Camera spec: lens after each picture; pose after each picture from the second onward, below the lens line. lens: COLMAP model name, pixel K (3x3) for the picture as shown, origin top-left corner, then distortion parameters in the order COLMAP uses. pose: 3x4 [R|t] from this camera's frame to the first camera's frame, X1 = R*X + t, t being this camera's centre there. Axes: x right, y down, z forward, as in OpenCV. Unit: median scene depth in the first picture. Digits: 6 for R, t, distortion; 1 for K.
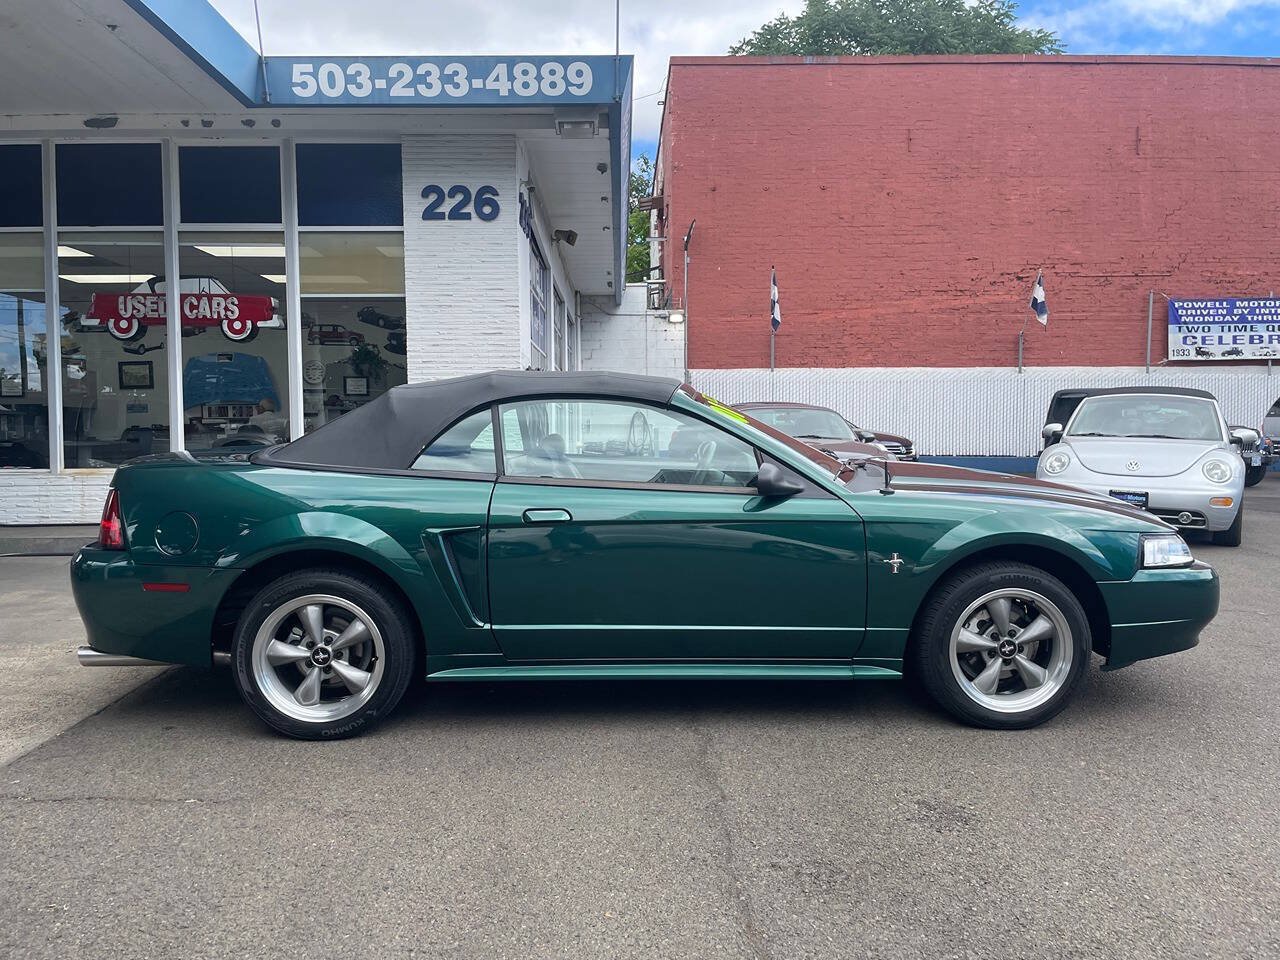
lens RADIAL K [[970.9, 0, 643.8], [0, 970.9, 469.5], [0, 0, 1]] dist [0.091653, -0.120028]
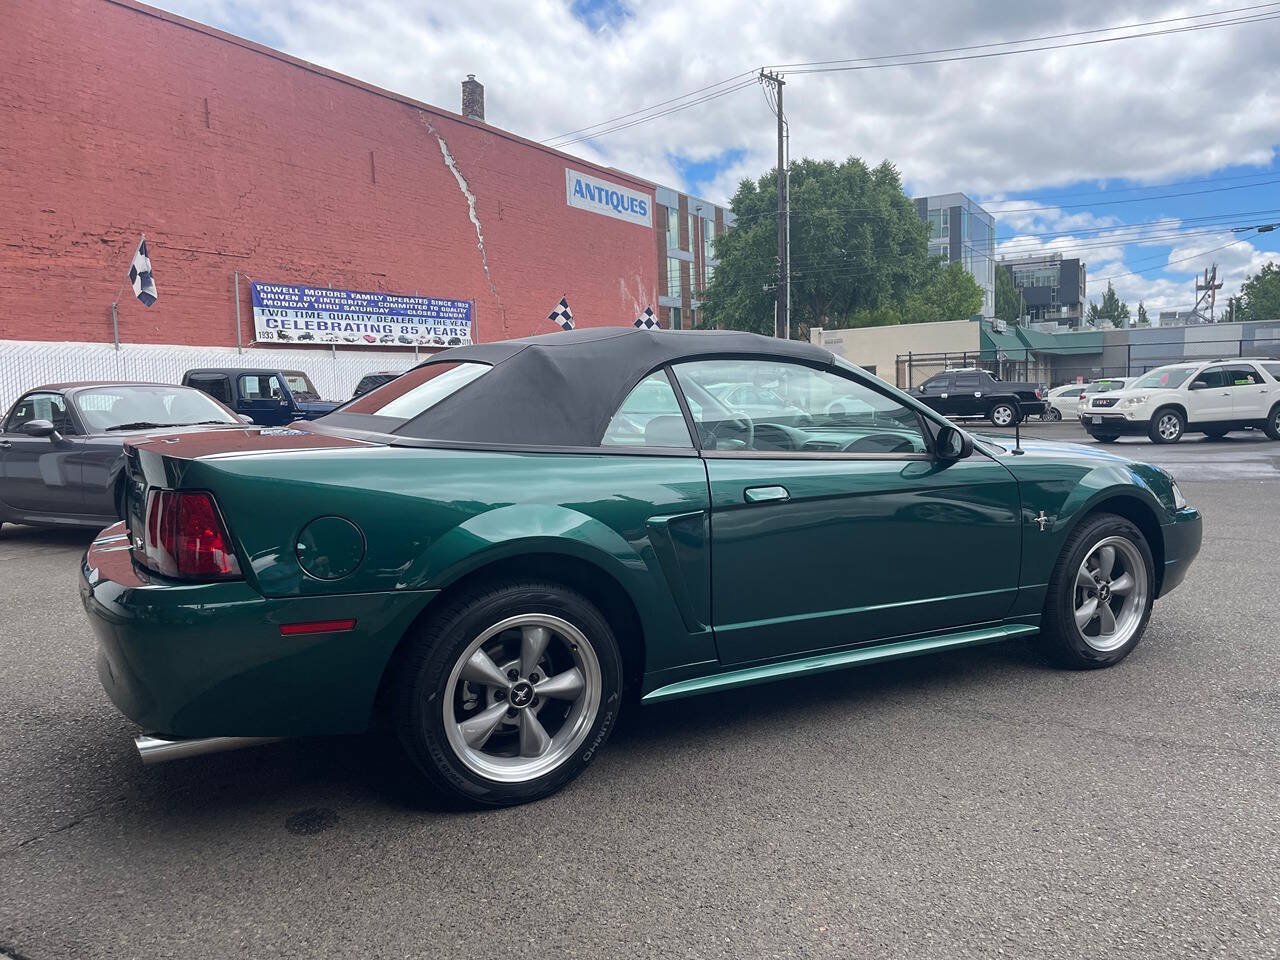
lens RADIAL K [[972.0, 0, 643.3], [0, 972.0, 477.2], [0, 0, 1]] dist [0.093560, -0.122965]
pose [[0.501801, -0.087017, 0.860595, -0.357912], [0.063659, 0.995944, 0.063584, -0.026222], [-0.862637, 0.022878, 0.505305, 0.345563]]
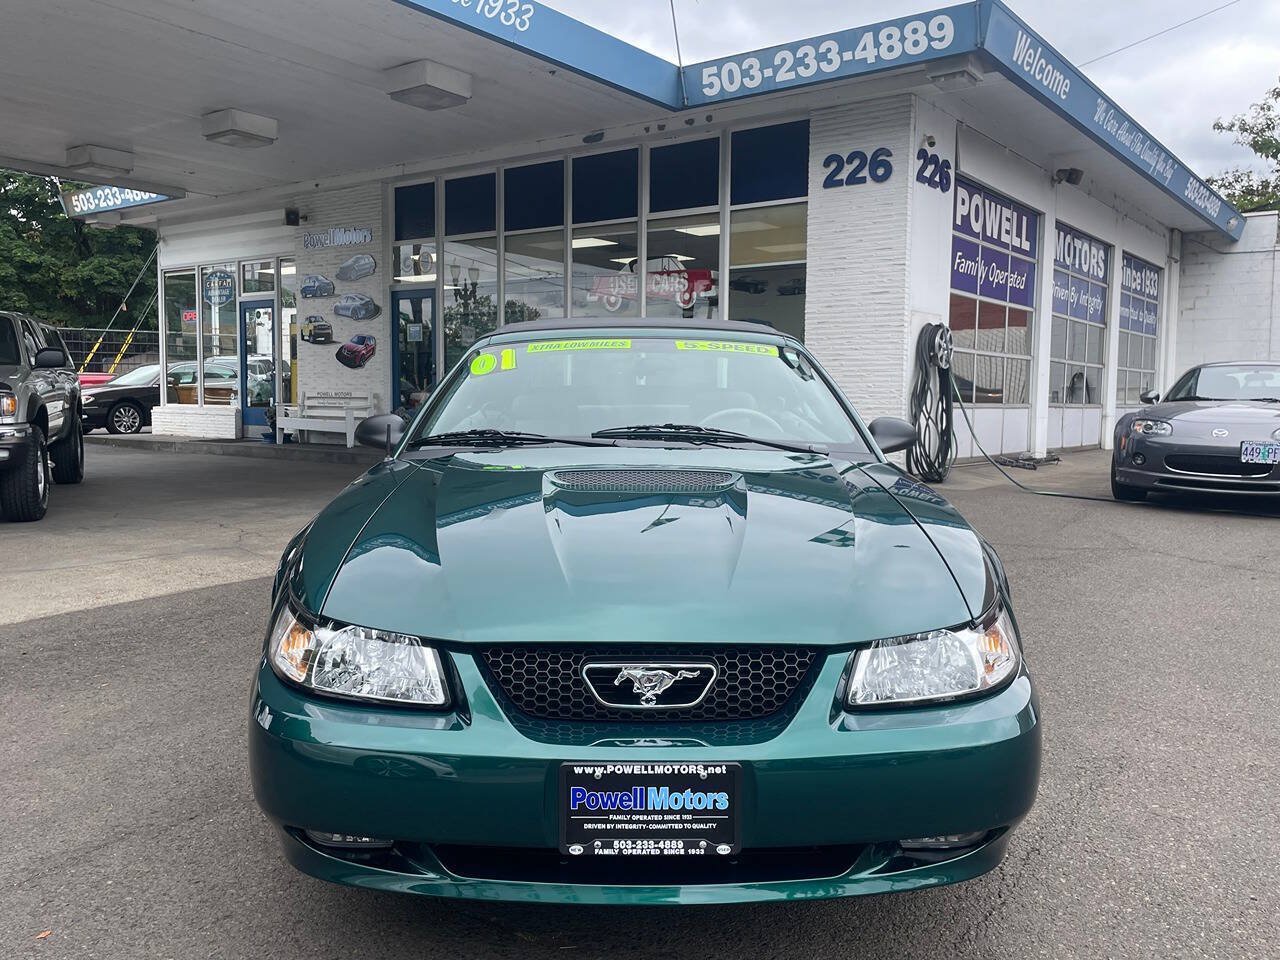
lens RADIAL K [[1075.9, 0, 640.0], [0, 1075.9, 480.0], [0, 0, 1]] dist [0.087110, -0.133209]
pose [[0.789674, 0.063882, -0.610192, 0.344407], [-0.041740, 0.997854, 0.050449, 0.009996], [0.612106, -0.014369, 0.790645, -0.056612]]
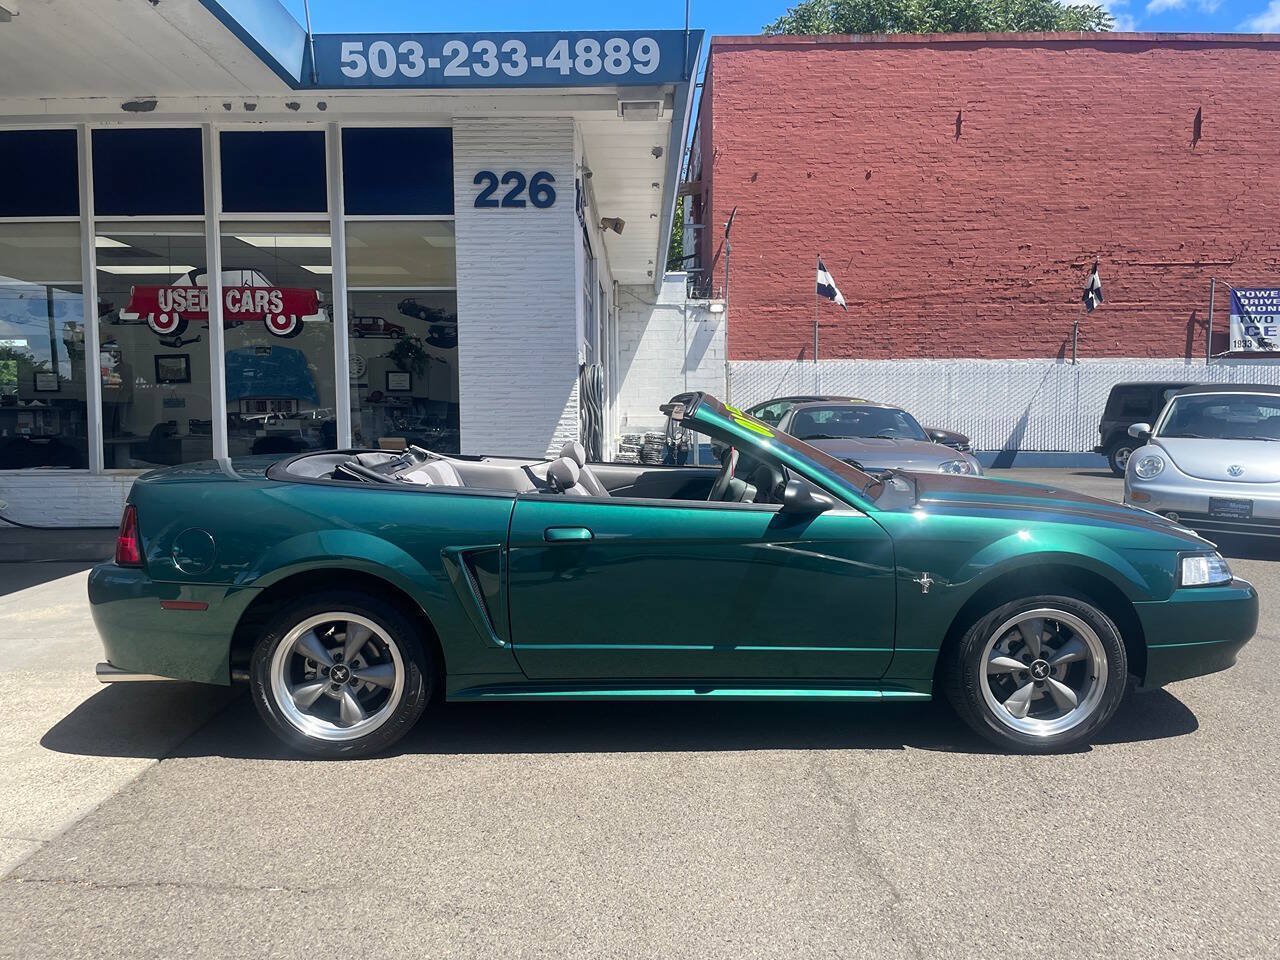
lens RADIAL K [[972.0, 0, 643.3], [0, 972.0, 477.2], [0, 0, 1]] dist [0.093560, -0.122965]
pose [[0.999724, 0.003855, -0.023167, -0.038789], [-0.003385, 0.999788, 0.020297, -0.014093], [0.023240, -0.020213, 0.999526, 0.049229]]
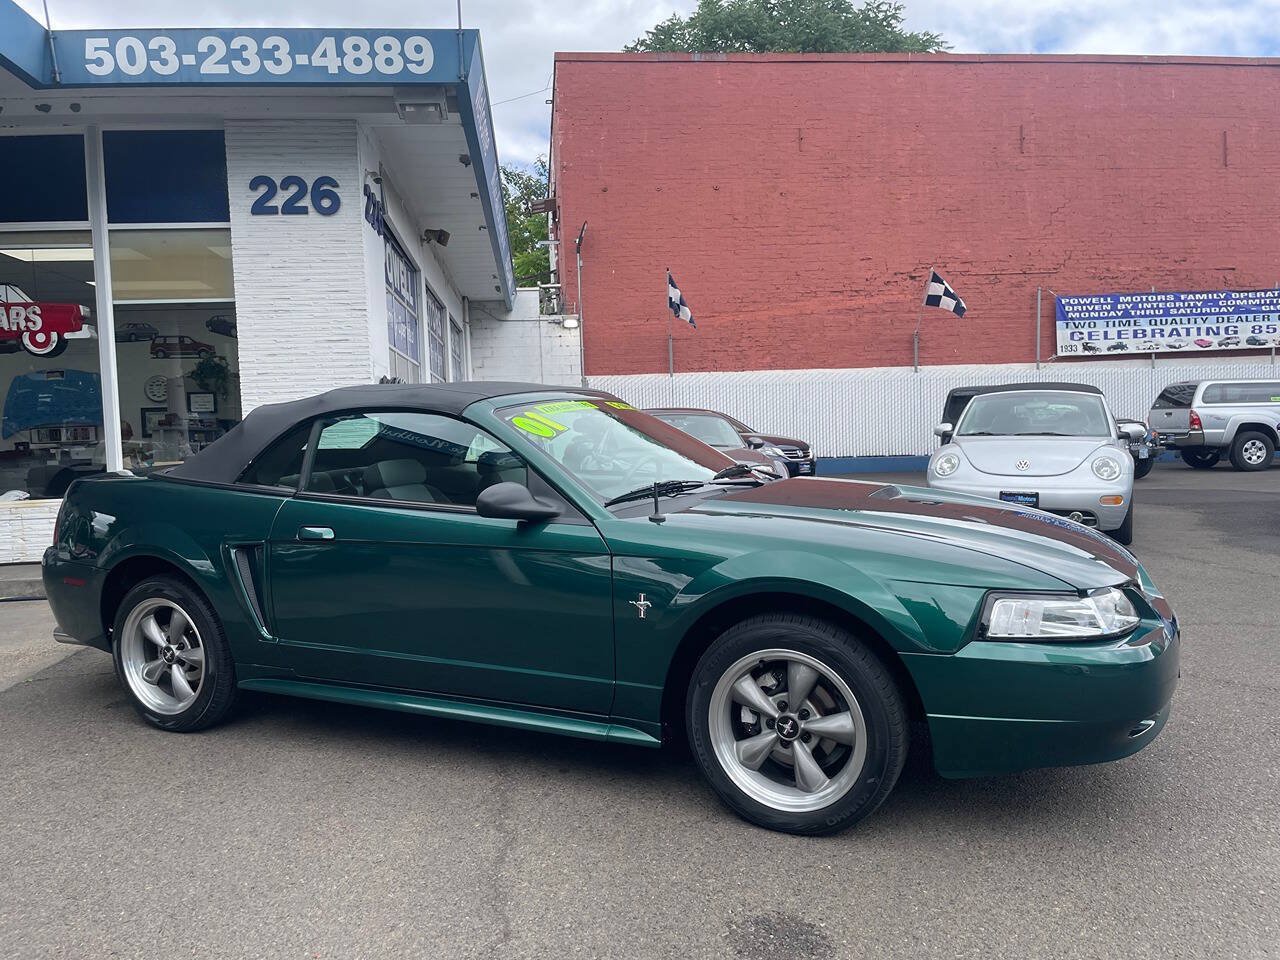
lens RADIAL K [[970.0, 0, 650.2], [0, 970.0, 476.2], [0, 0, 1]] dist [0.095023, -0.124942]
pose [[0.995296, -0.033207, 0.091012, 0.043736], [0.033206, 0.999447, 0.001533, -0.006336], [-0.091013, 0.001497, 0.995849, 0.073470]]
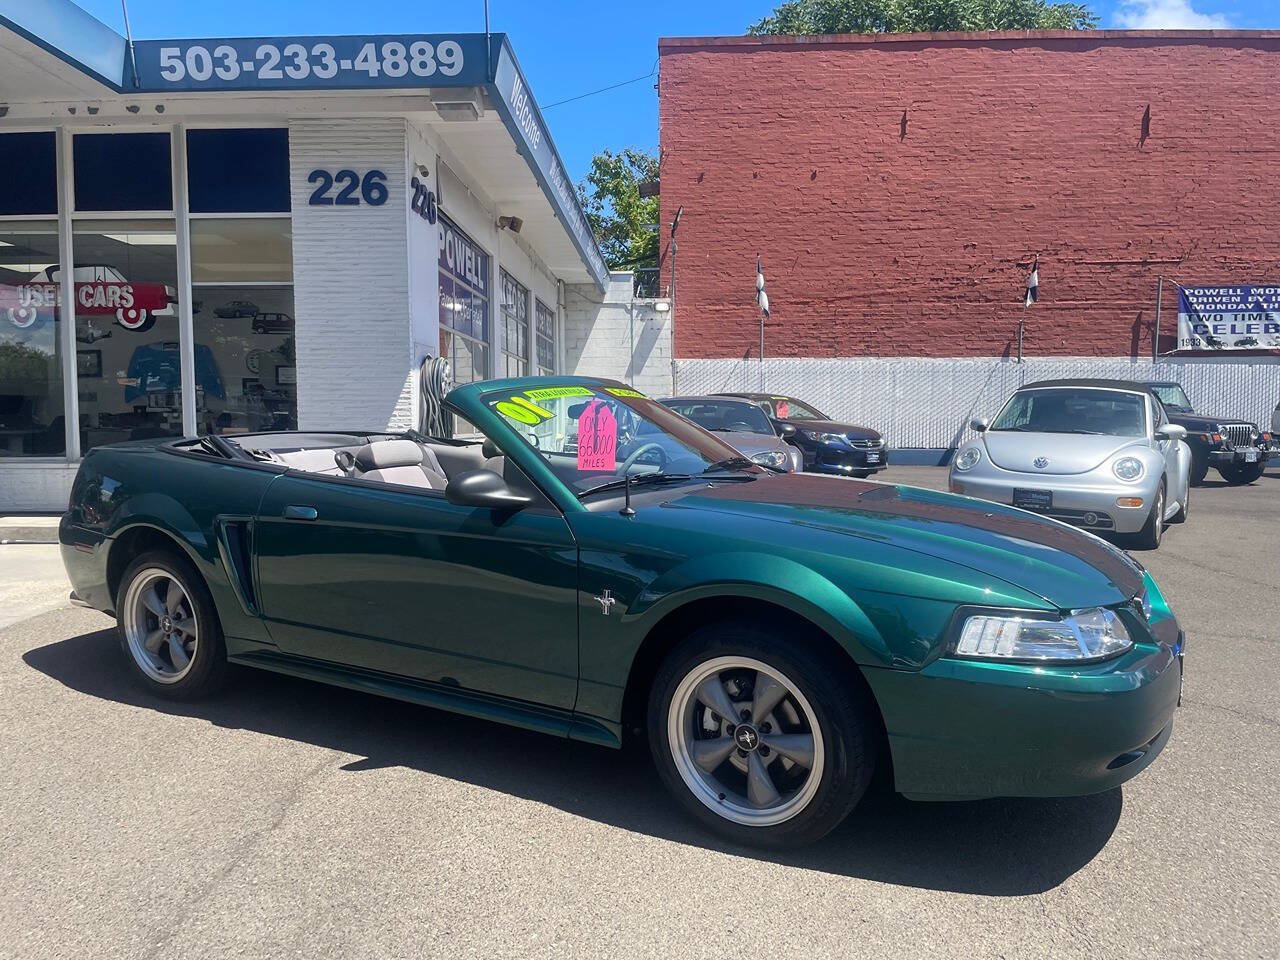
lens RADIAL K [[972.0, 0, 643.3], [0, 972.0, 477.2], [0, 0, 1]] dist [0.093560, -0.122965]
pose [[0.998540, 0.008332, -0.053377, 0.156105], [-0.007320, 0.999790, 0.019123, -0.004869], [0.053526, -0.018704, 0.998391, 0.029603]]
